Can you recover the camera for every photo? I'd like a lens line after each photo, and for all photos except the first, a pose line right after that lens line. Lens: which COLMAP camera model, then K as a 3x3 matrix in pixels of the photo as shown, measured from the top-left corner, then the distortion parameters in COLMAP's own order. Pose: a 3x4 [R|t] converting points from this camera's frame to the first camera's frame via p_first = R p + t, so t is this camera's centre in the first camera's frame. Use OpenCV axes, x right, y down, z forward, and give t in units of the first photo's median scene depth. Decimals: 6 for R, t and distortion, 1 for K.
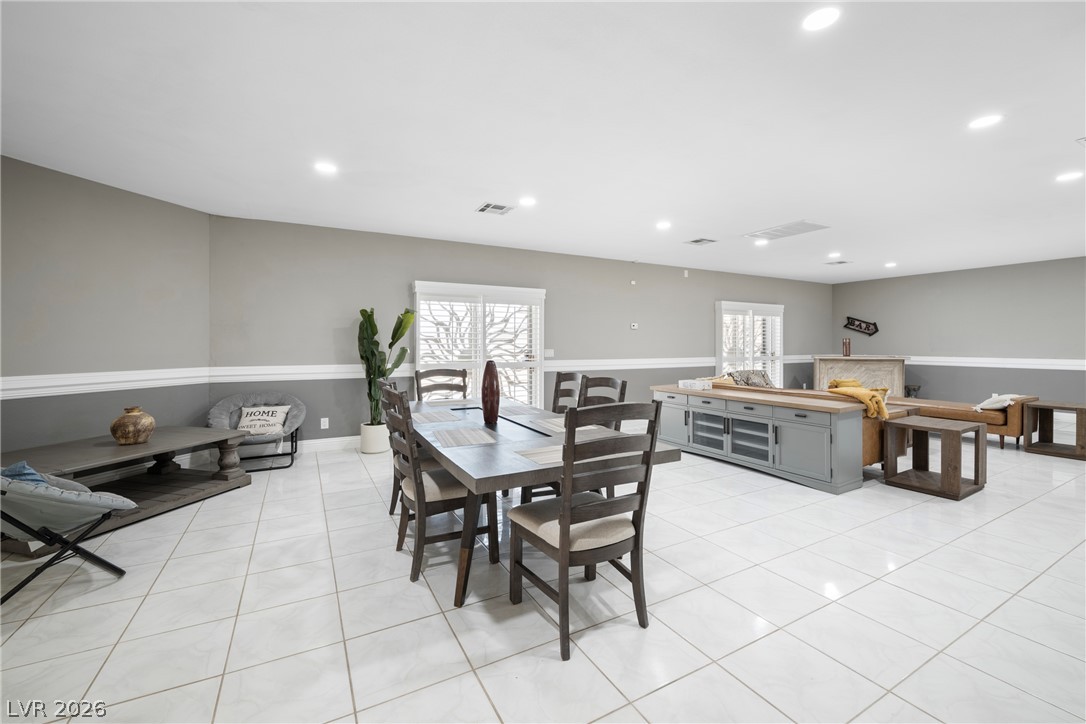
lens RADIAL K [[451.1, 0, 550.9], [0, 451.1, 344.7], [0, 0, 1]] dist [-0.015331, -0.000107]
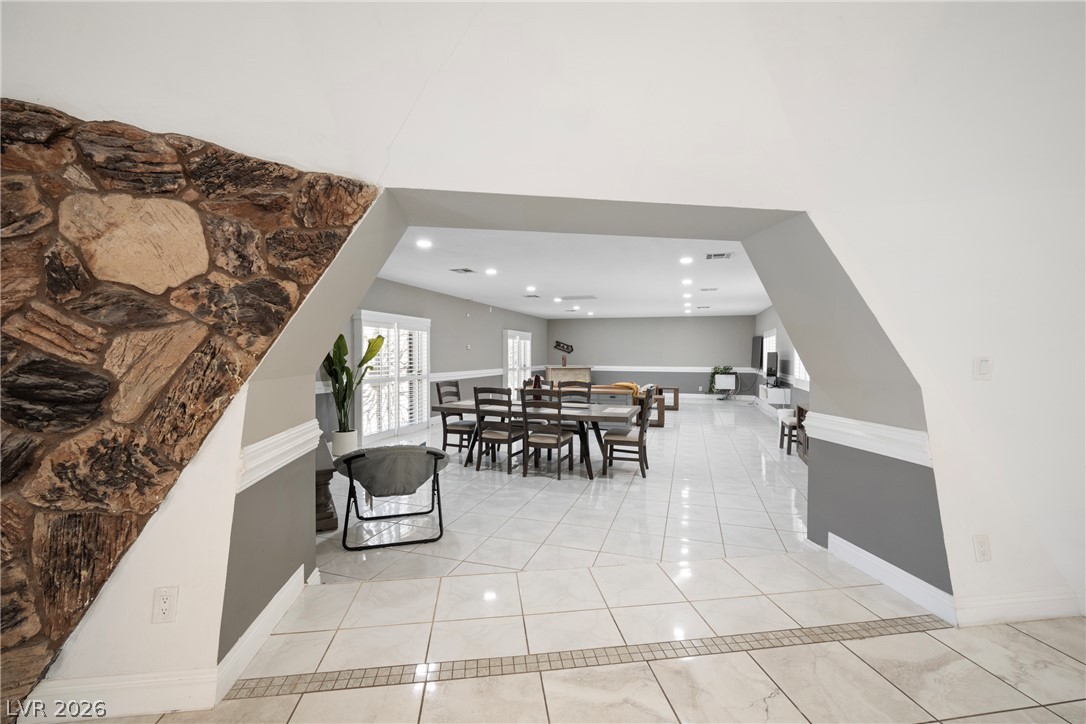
lens RADIAL K [[440.1, 0, 544.7], [0, 440.1, 360.1], [0, 0, 1]] dist [-0.012666, 0.000273]
pose [[0.737216, -0.007595, 0.675614, -0.444658], [0.001652, 0.999954, 0.009438, -0.011364], [-0.675655, -0.005842, 0.737195, -0.115689]]
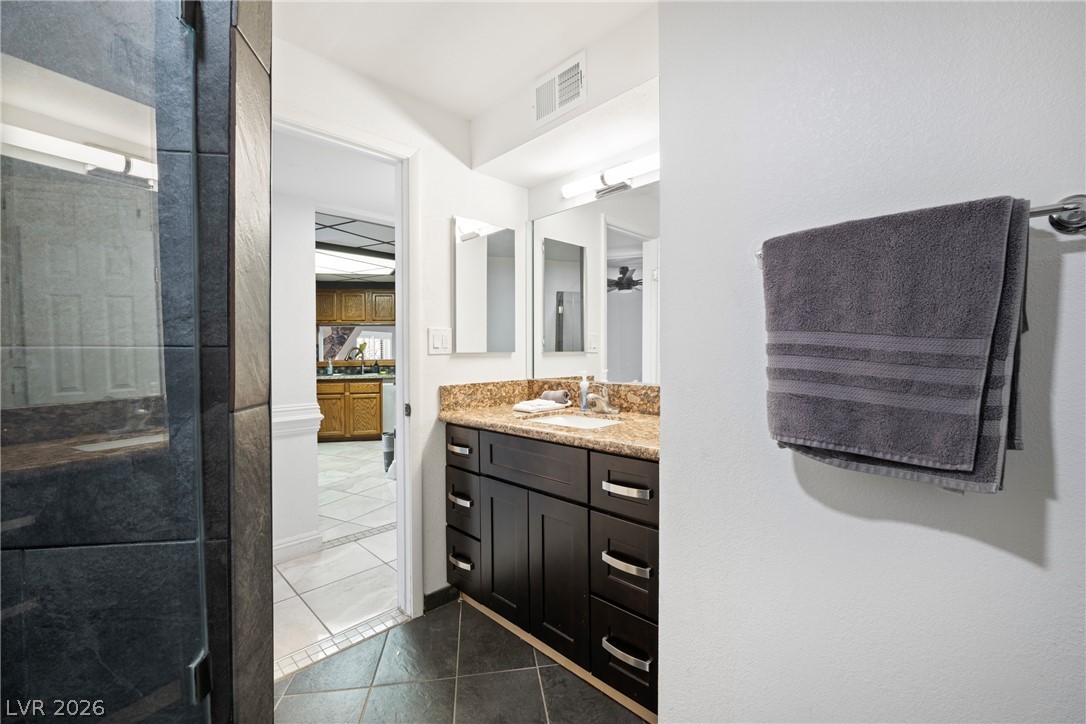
lens RADIAL K [[451.1, 0, 550.9], [0, 451.1, 344.7], [0, 0, 1]] dist [-0.015331, -0.000107]
pose [[0.721071, -0.003387, 0.692853, -0.776293], [0.021632, 0.999611, -0.017627, 0.005915], [-0.692524, 0.027698, 0.720863, -0.977659]]
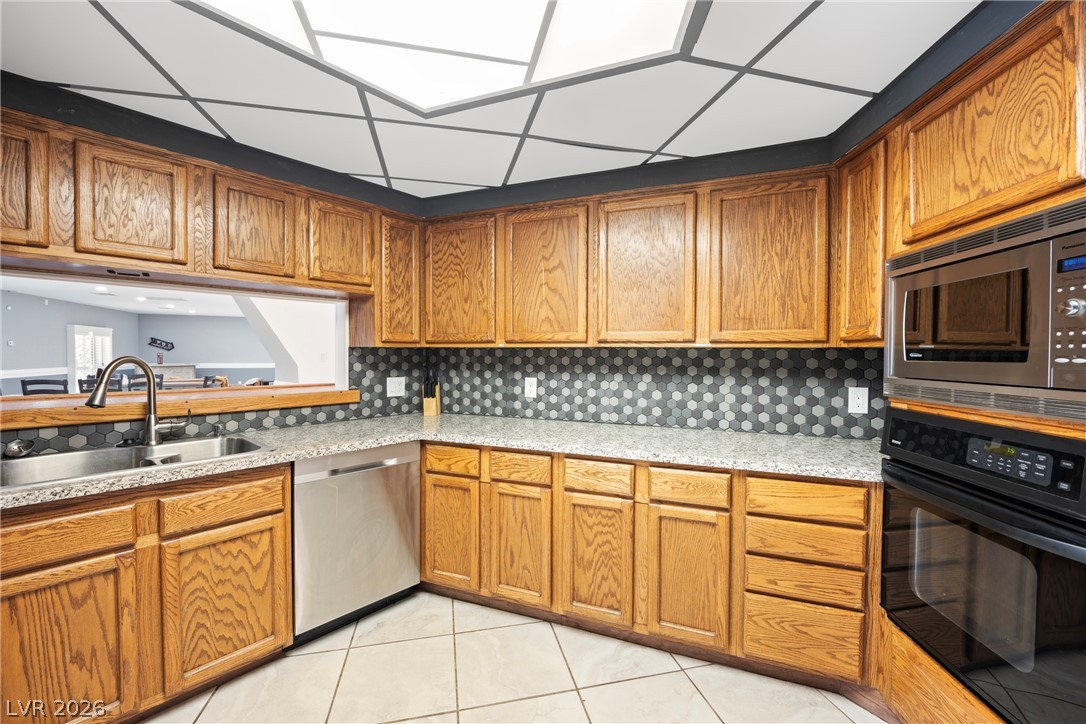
lens RADIAL K [[440.1, 0, 544.7], [0, 440.1, 360.1], [0, 0, 1]] dist [-0.012666, 0.000273]
pose [[0.103733, -0.015336, 0.994487, -0.681102], [0.001360, 0.999882, 0.015277, -0.009543], [-0.994604, -0.000232, 0.103742, -0.468390]]
